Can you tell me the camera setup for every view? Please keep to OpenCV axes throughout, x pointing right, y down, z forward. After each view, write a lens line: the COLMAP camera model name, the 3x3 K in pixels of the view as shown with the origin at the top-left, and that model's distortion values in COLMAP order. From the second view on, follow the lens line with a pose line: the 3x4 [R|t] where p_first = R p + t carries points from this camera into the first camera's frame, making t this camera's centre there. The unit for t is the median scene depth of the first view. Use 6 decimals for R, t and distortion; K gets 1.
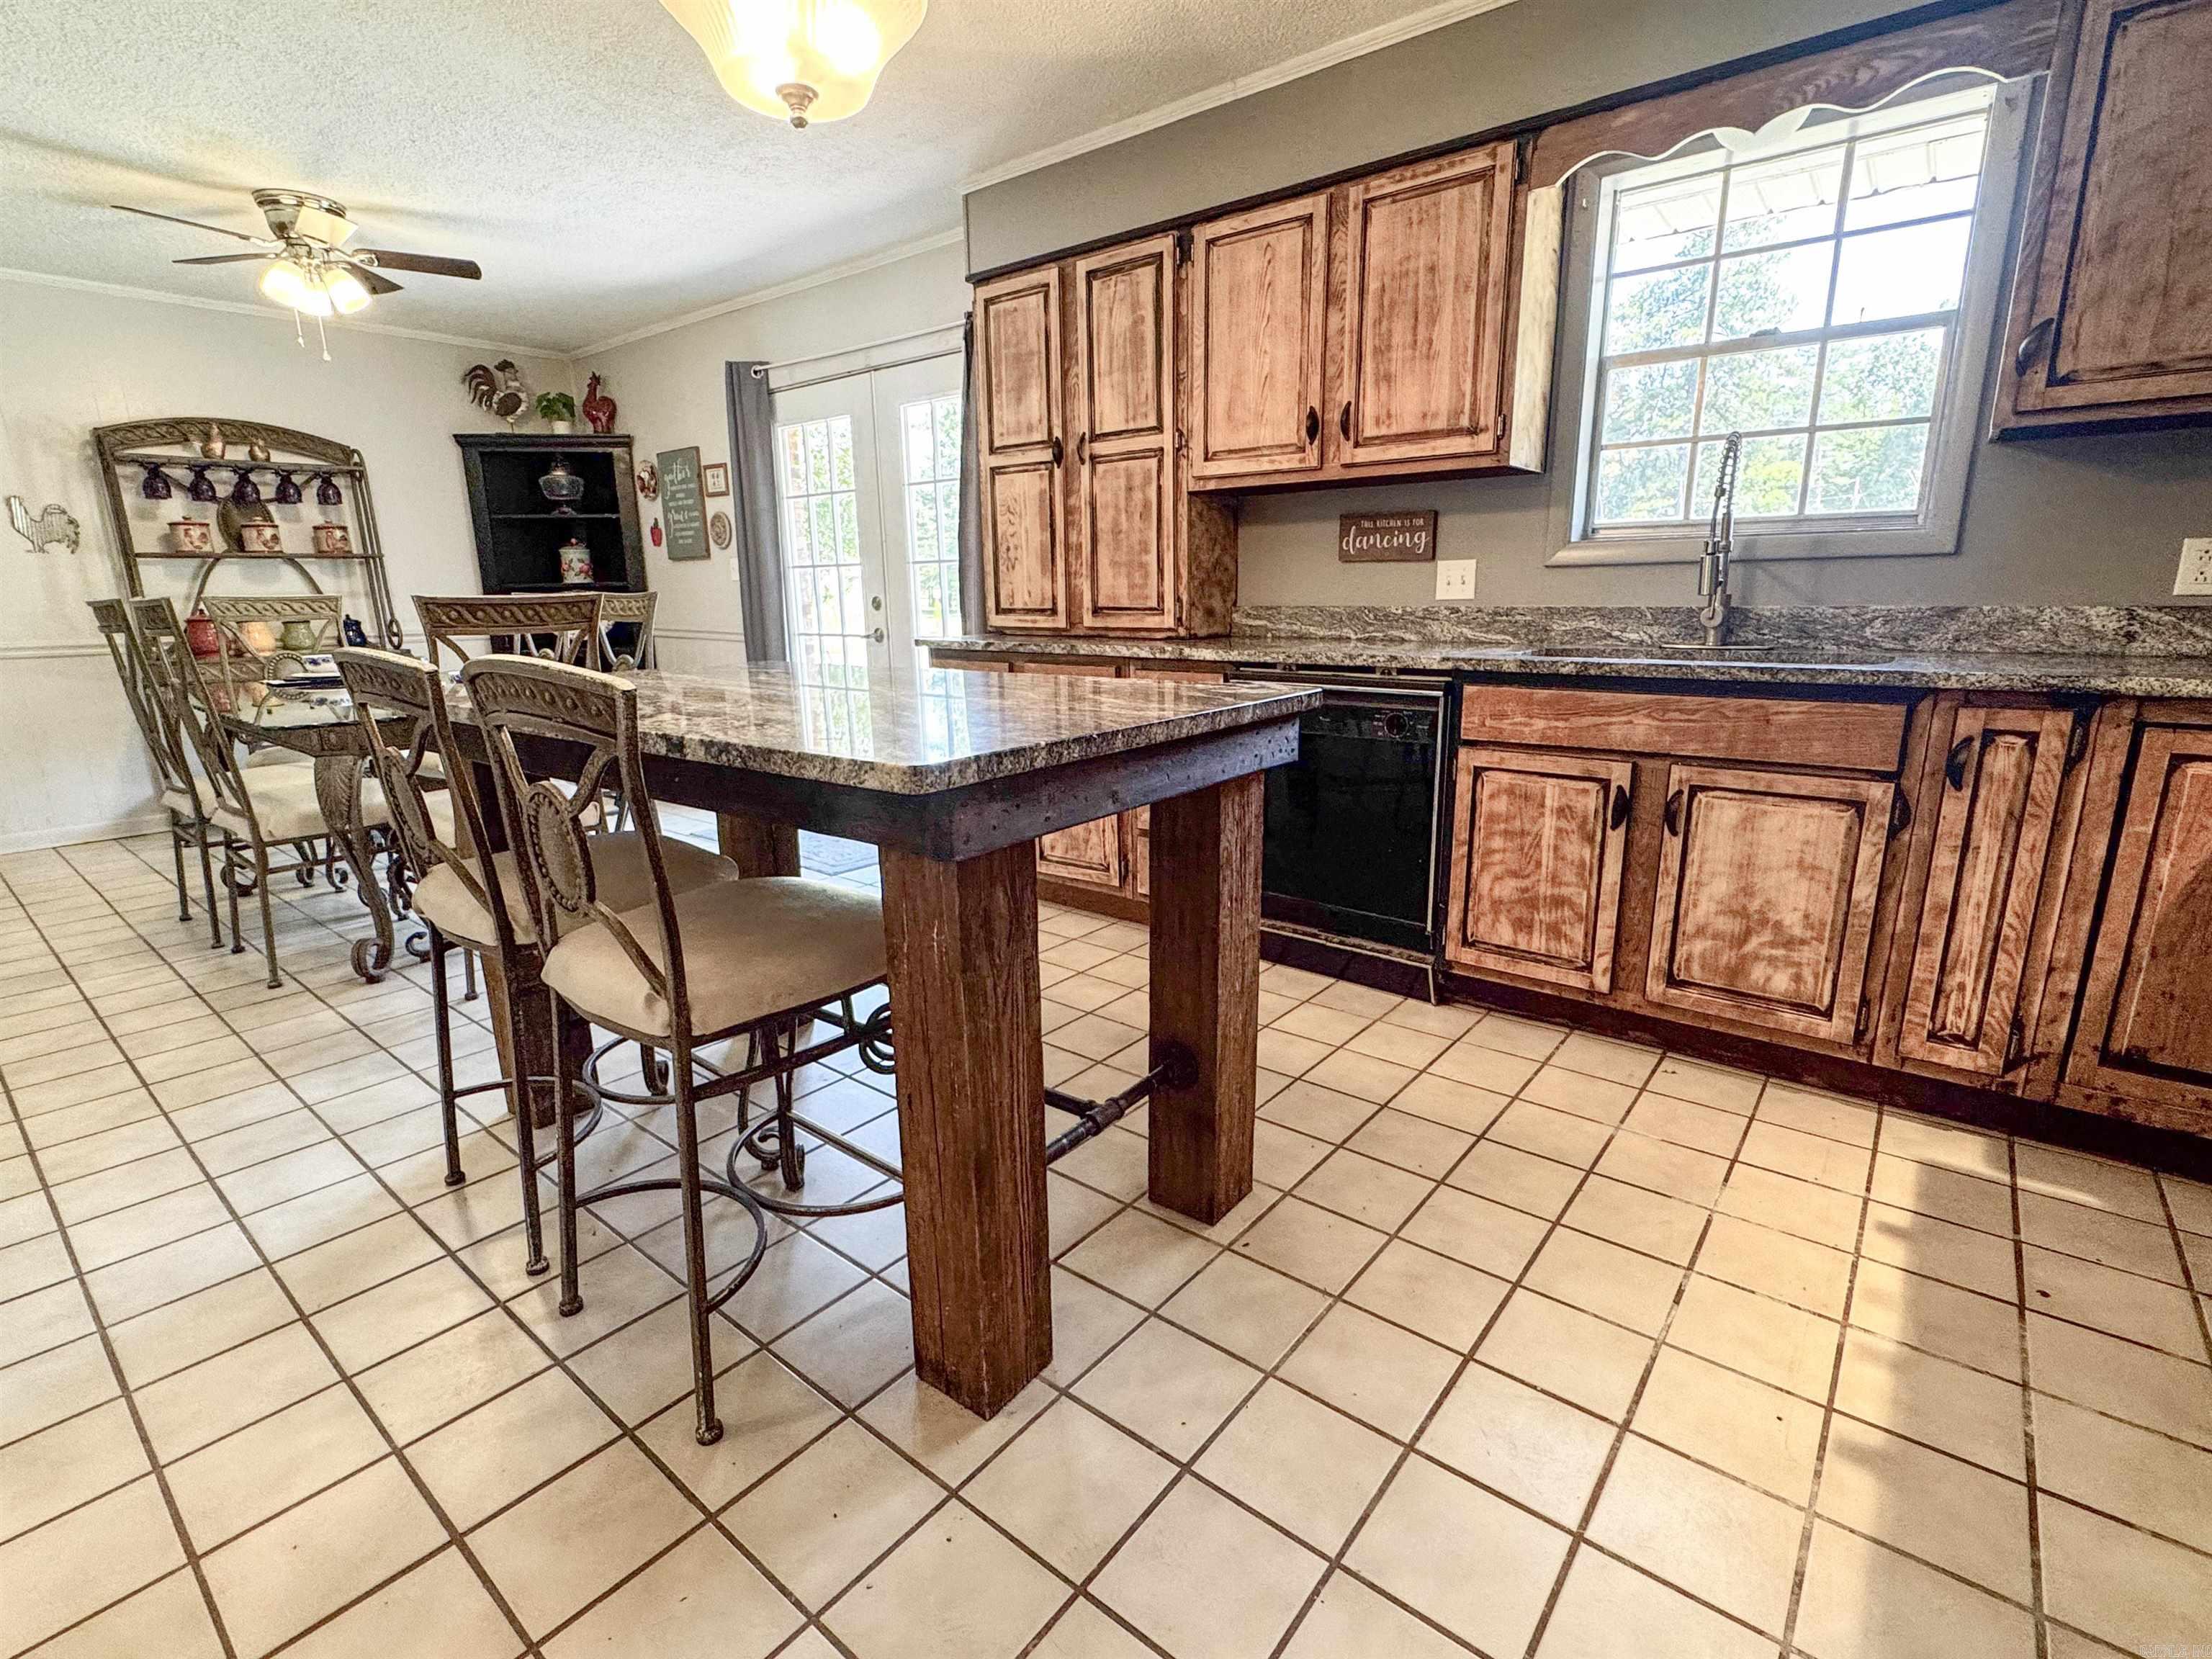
lens RADIAL K [[1041.1, 0, 1106.0], [0, 1041.1, 829.5], [0, 0, 1]] dist [-0.000878, 0.000096]
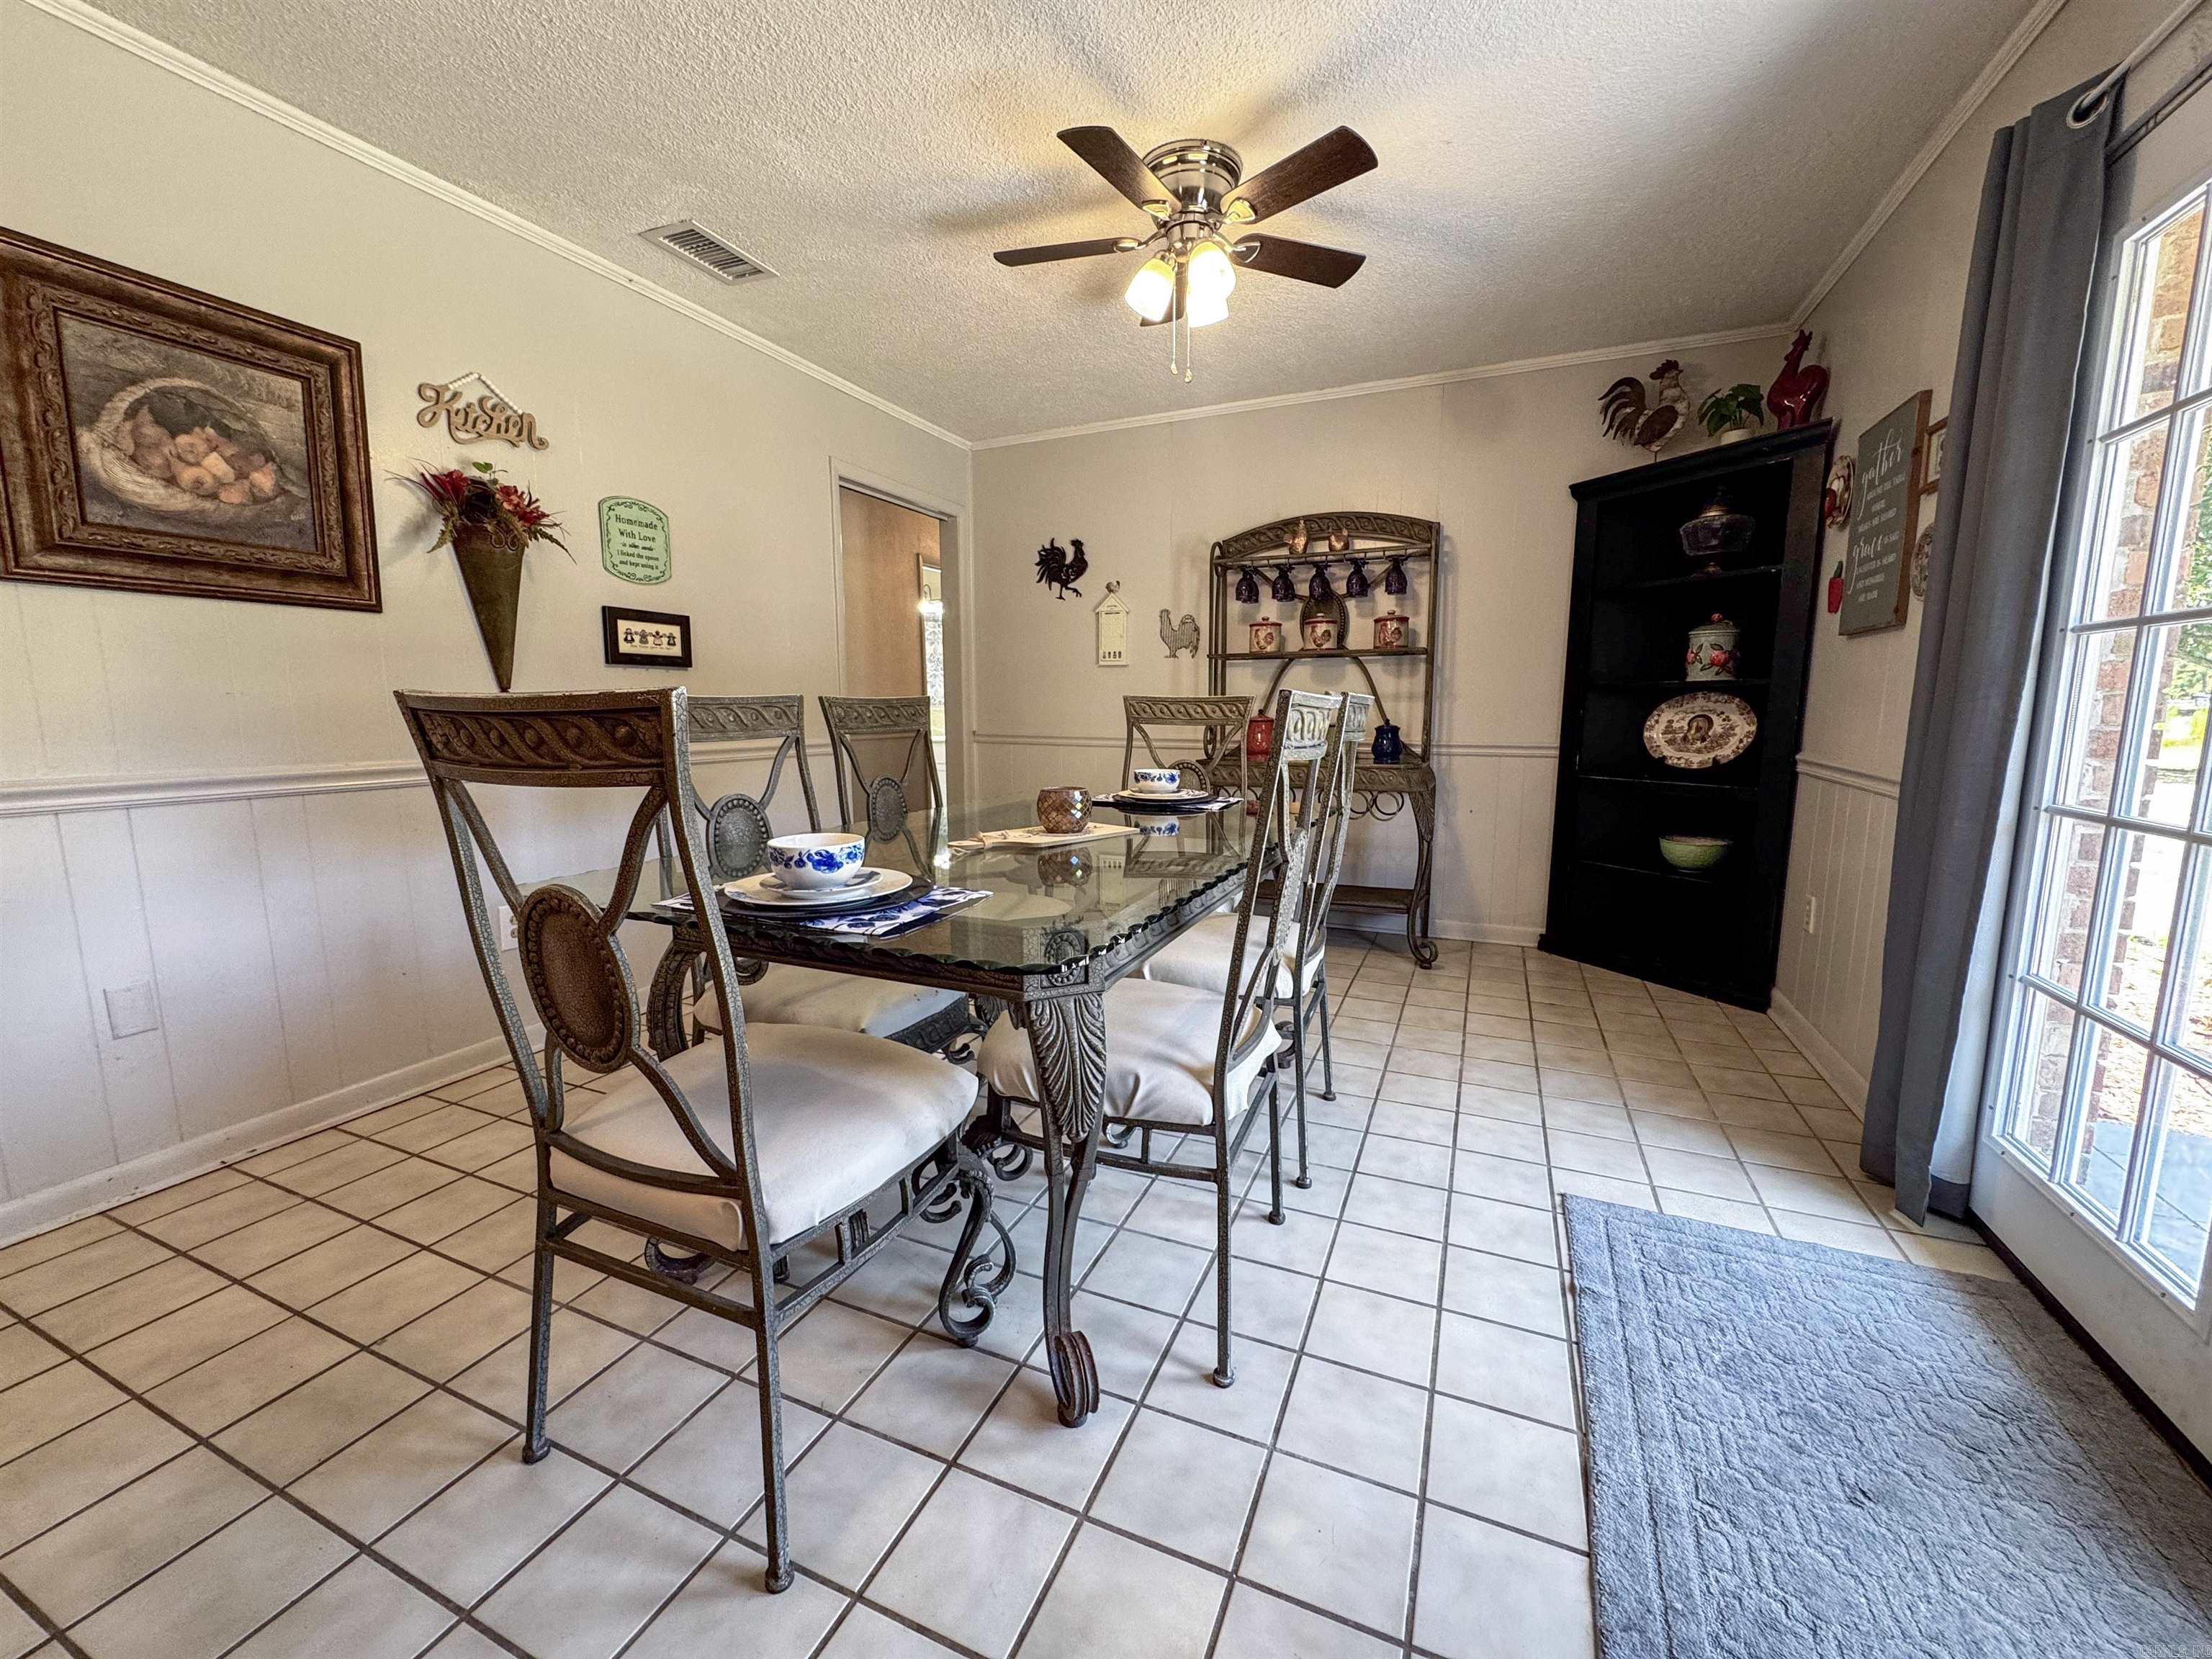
lens RADIAL K [[881.2, 0, 1102.2], [0, 881.2, 829.0], [0, 0, 1]] dist [-0.000221, 0.000189]
pose [[0.267496, 0.150055, -0.951803, -0.136817], [-0.221207, 0.970980, 0.090910, -0.212268], [0.937824, 0.186227, 0.292926, 0.935503]]
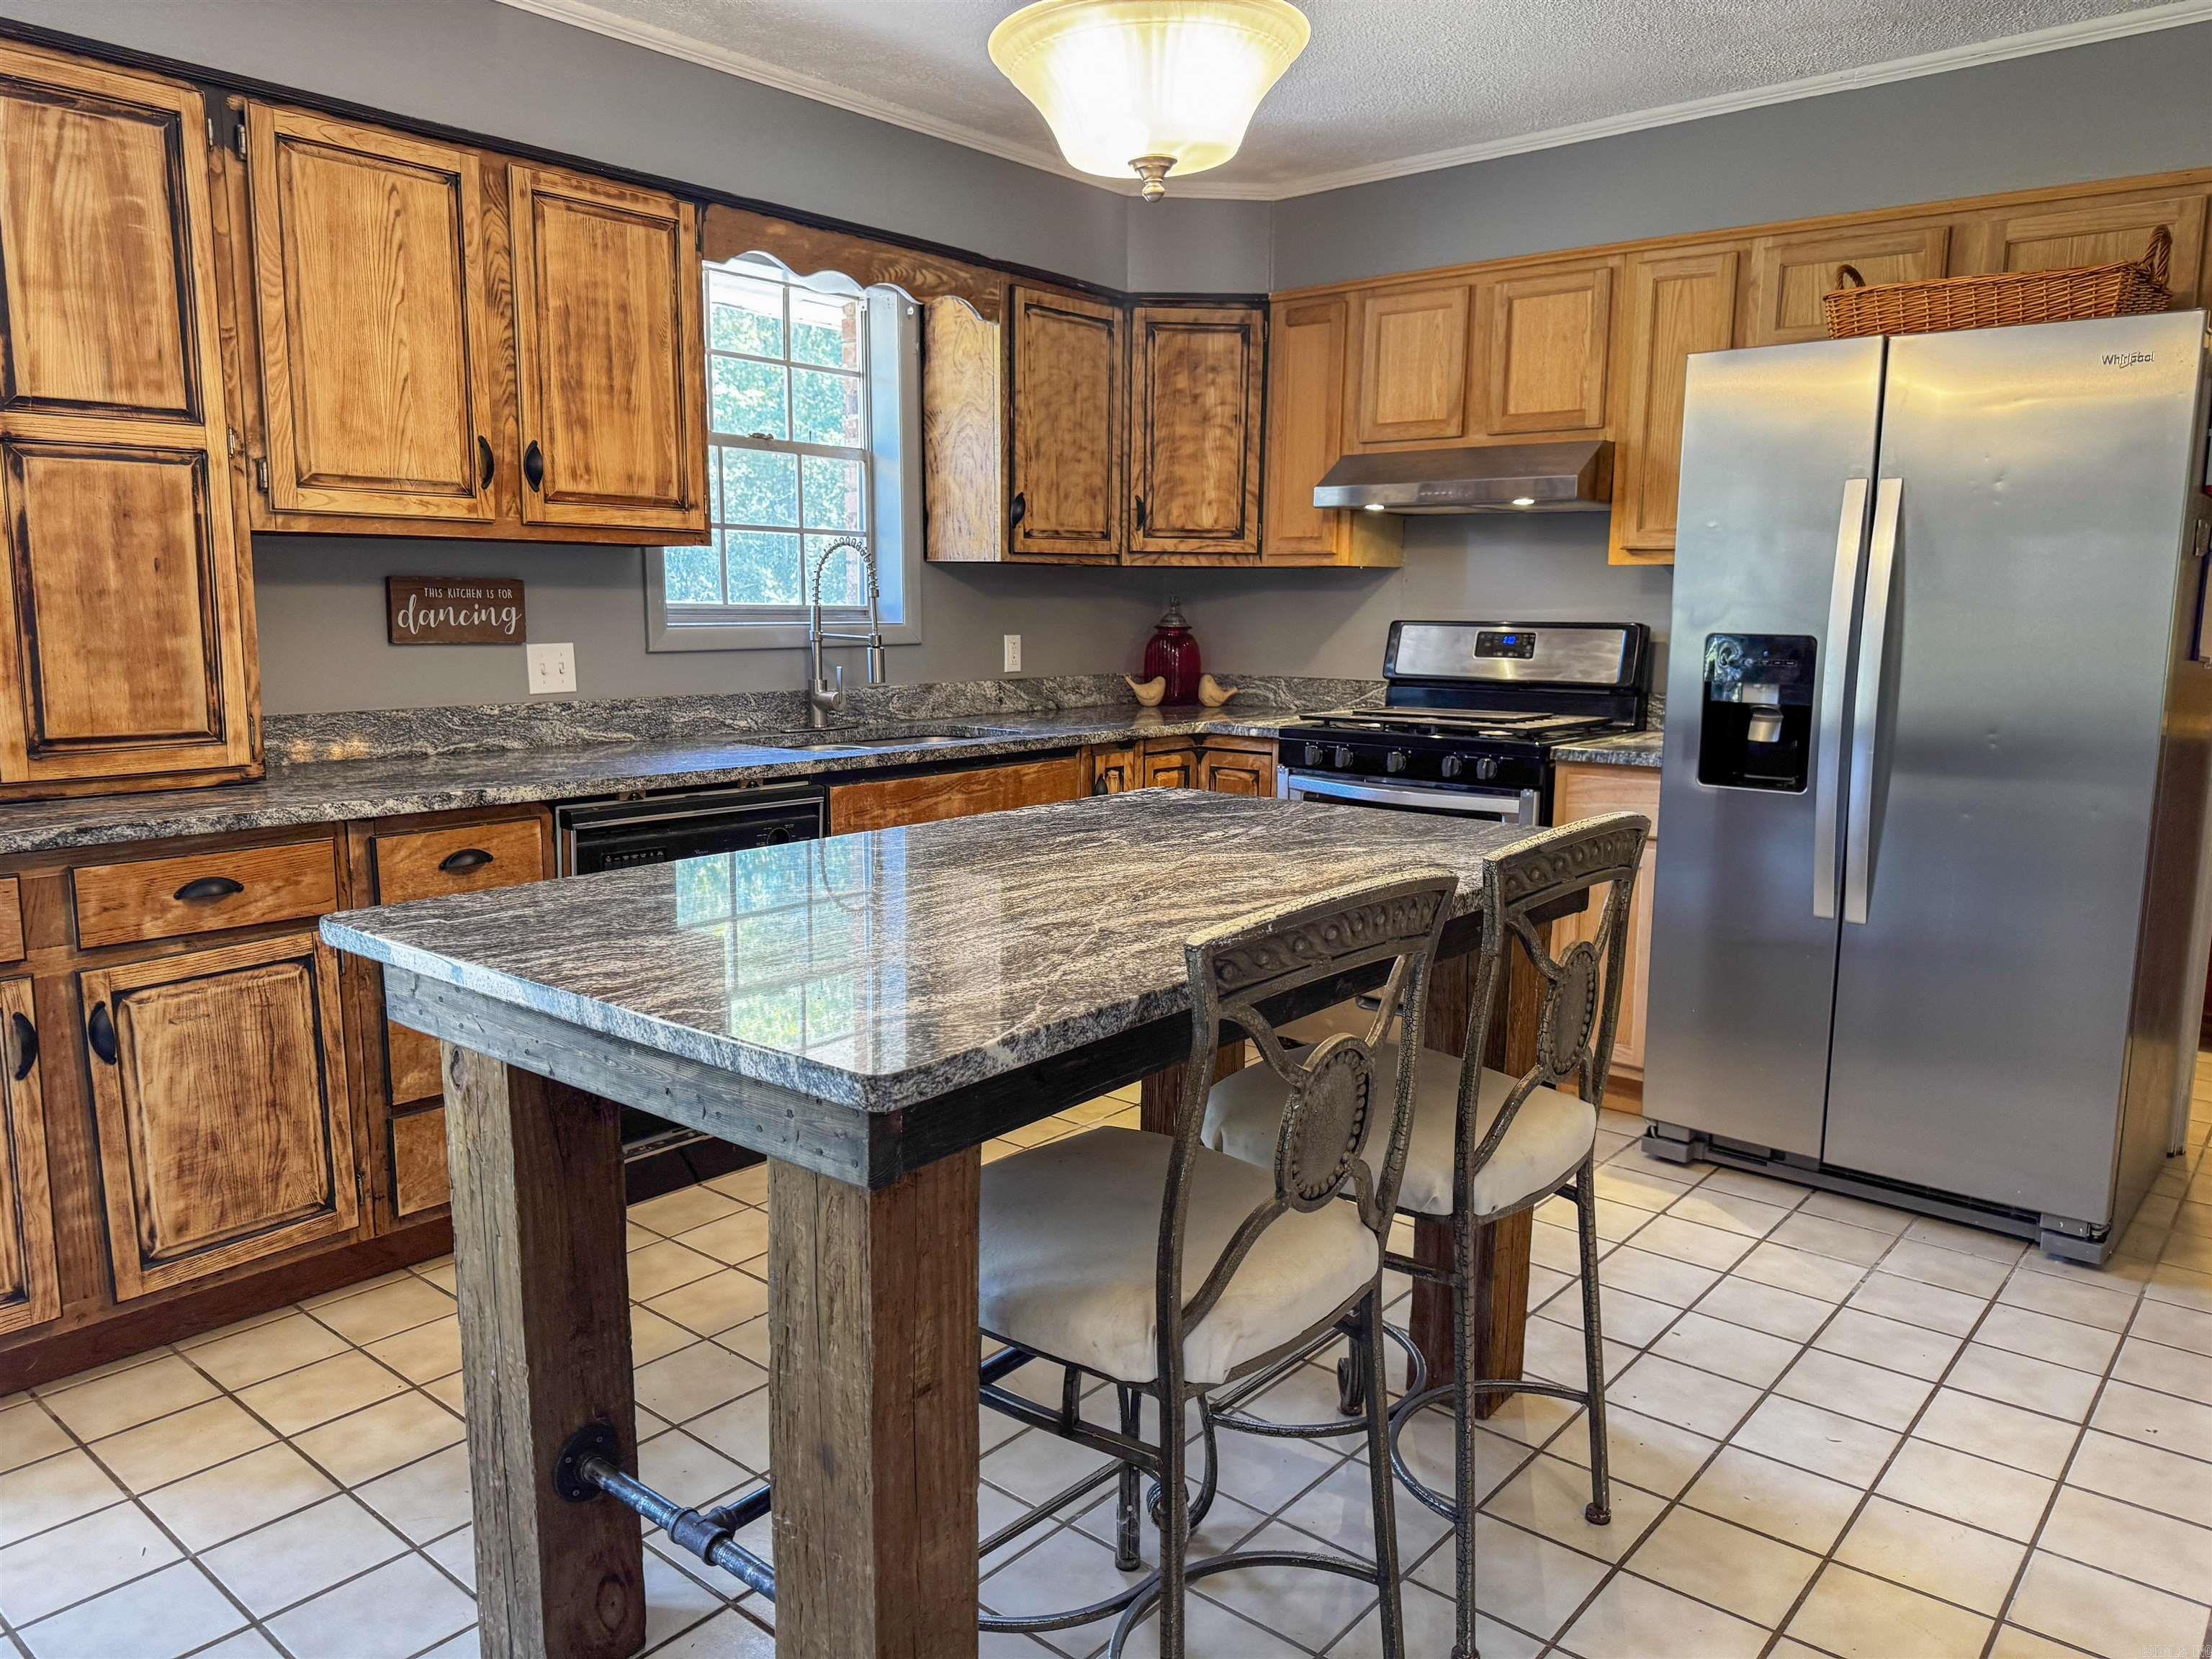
lens RADIAL K [[1564.2, 0, 1092.4], [0, 1564.2, 820.1], [0, 0, 1]] dist [0.161117, -0.236218]
pose [[0.017460, -0.130295, 0.991321, -0.801047], [0.218489, 0.968008, 0.123383, -0.174833], [-0.975683, 0.214438, 0.045369, 0.532147]]
